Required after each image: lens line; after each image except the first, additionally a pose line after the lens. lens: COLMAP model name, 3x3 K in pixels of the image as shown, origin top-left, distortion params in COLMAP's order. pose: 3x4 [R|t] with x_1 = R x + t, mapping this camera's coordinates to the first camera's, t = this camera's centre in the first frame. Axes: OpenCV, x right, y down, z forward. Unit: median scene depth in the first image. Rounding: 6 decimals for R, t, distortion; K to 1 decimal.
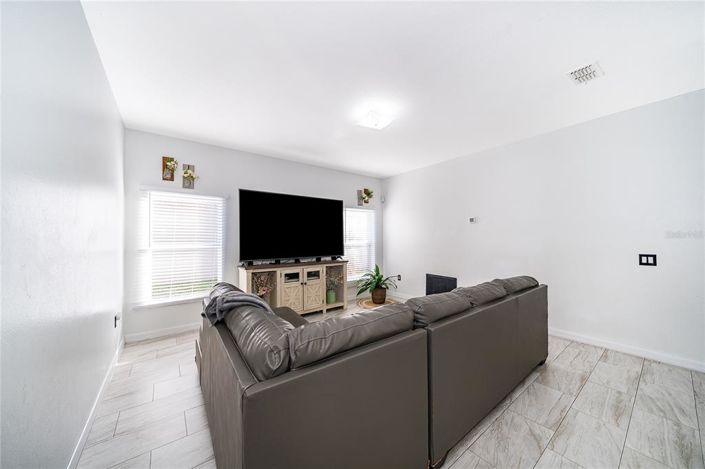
lens RADIAL K [[246.9, 0, 352.5], [0, 246.9, 234.5], [0, 0, 1]] dist [0.000930, 0.000053]
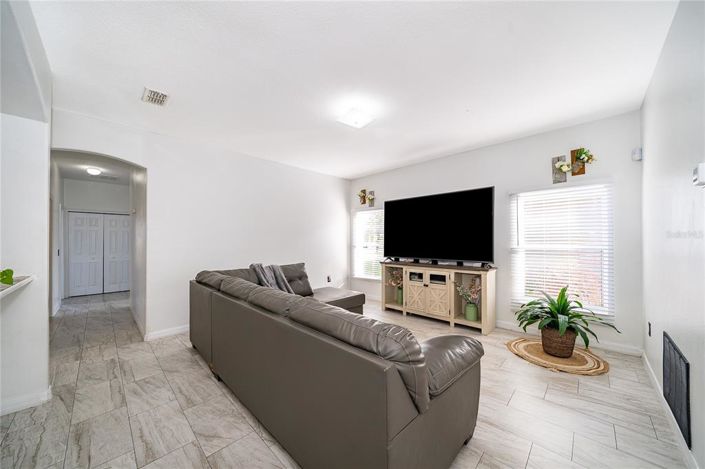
lens RADIAL K [[246.3, 0, 352.3], [0, 246.3, 238.9], [0, 0, 1]] dist [0.000504, -0.000001]
pose [[0.145700, -0.004128, -0.989320, 0.722069], [0.019236, 0.999814, -0.001339, 0.010808], [0.989142, -0.018835, 0.145753, 0.570989]]
